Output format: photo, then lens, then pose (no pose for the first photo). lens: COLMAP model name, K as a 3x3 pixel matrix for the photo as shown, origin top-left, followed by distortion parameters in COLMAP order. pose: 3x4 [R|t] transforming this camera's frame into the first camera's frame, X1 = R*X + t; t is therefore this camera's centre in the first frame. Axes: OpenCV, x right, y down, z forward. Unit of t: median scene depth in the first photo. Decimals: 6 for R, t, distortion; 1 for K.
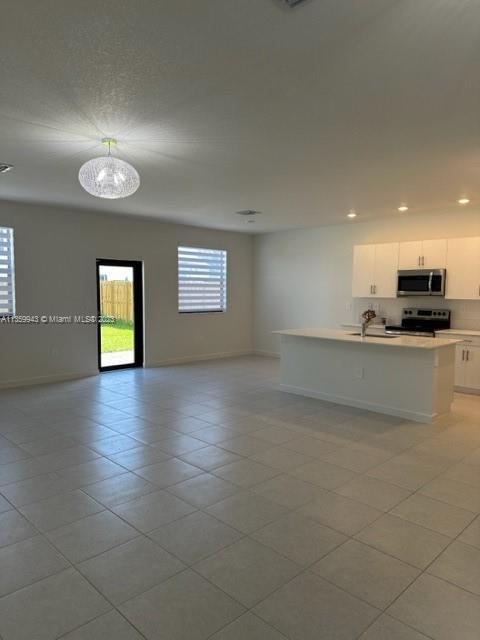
lens RADIAL K [[437.9, 0, 239.7], [0, 437.9, 313.5], [0, 0, 1]] dist [0.070937, -0.113827]
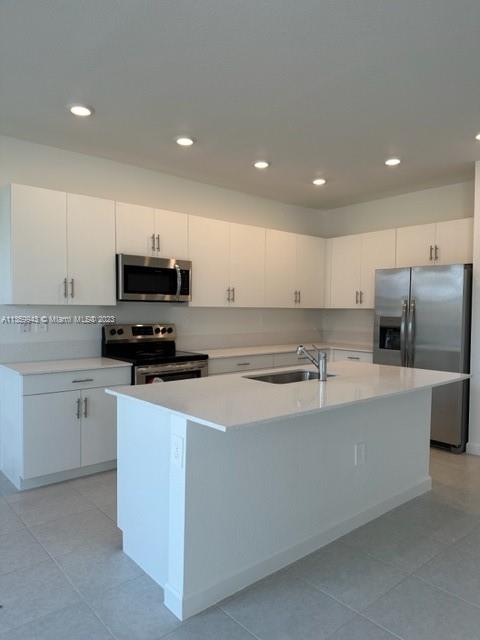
lens RADIAL K [[454.9, 0, 240.0], [0, 454.9, 320.0], [0, 0, 1]] dist [0.001084, -0.046023]
pose [[0.045942, -0.034265, 0.998356, -0.189361], [0.036513, 0.998801, 0.032600, -0.031152], [-0.998277, 0.034955, 0.047138, 0.841962]]
